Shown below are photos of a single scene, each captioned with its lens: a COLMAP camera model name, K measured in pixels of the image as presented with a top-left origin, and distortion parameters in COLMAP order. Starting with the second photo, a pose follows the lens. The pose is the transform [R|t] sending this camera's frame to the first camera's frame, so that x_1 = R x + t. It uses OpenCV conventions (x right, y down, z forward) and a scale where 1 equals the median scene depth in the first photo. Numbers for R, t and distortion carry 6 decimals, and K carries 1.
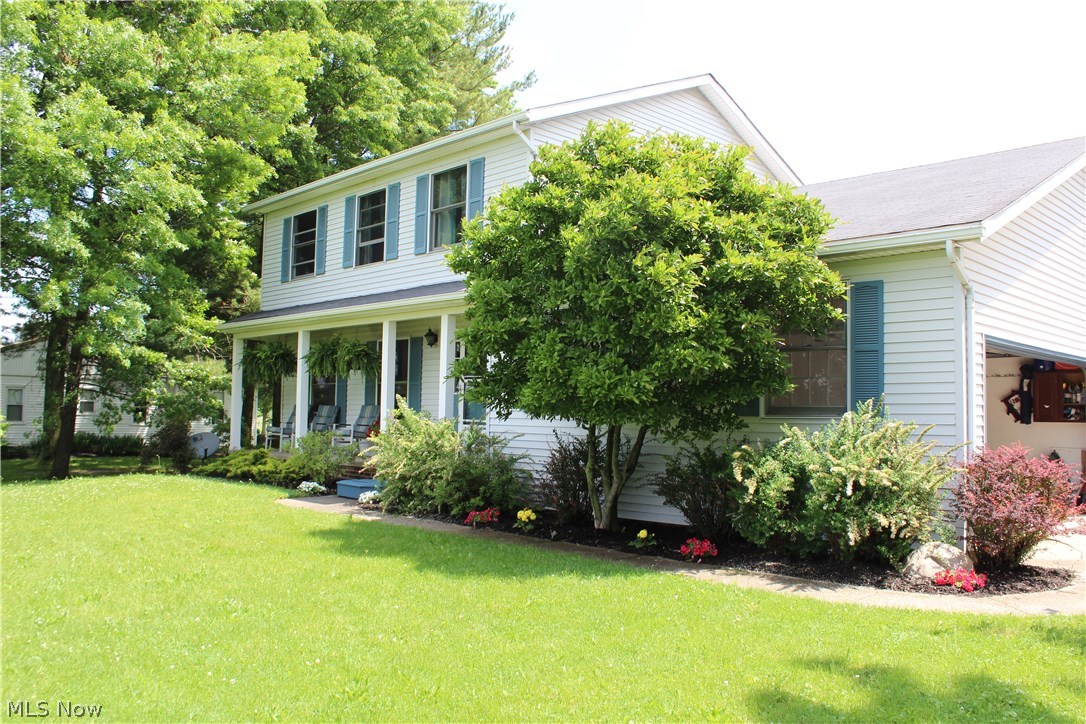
lens RADIAL K [[903.9, 0, 549.2], [0, 903.9, 361.1], [0, 0, 1]] dist [-0.104357, 0.054240]
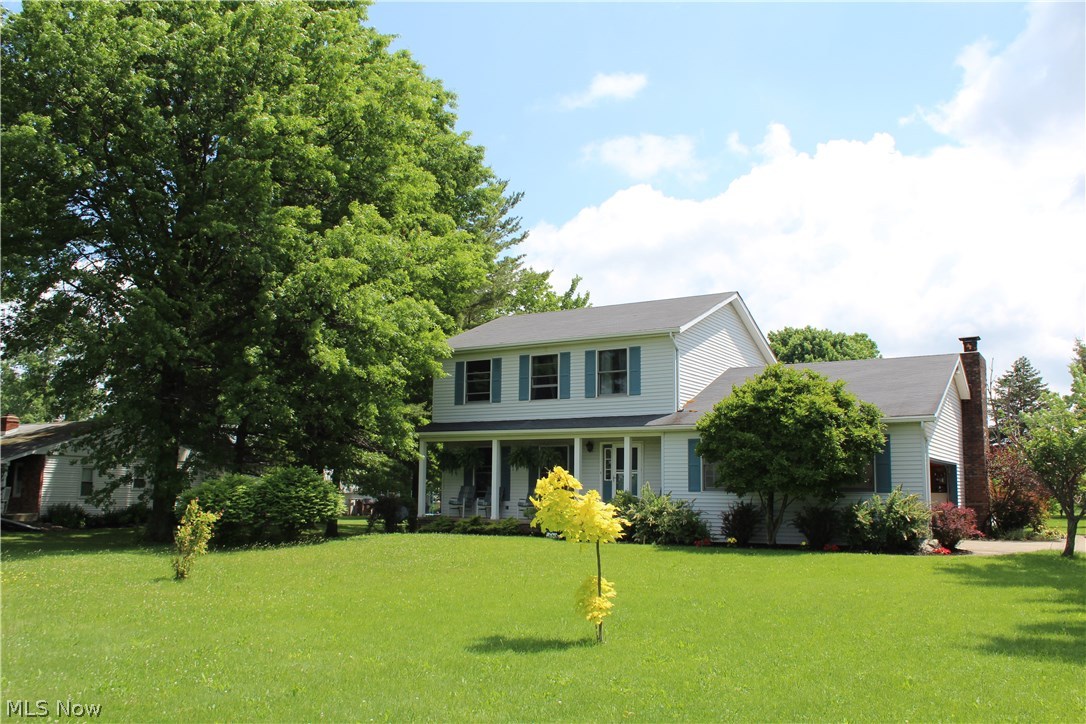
lens RADIAL K [[903.9, 0, 537.9], [0, 903.9, 364.7], [0, 0, 1]] dist [-0.104357, 0.054240]
pose [[0.974401, 0.025090, 0.223412, -0.764857], [-0.008617, 0.997191, -0.074405, -0.063926], [-0.224651, 0.070575, 0.971880, -0.790464]]
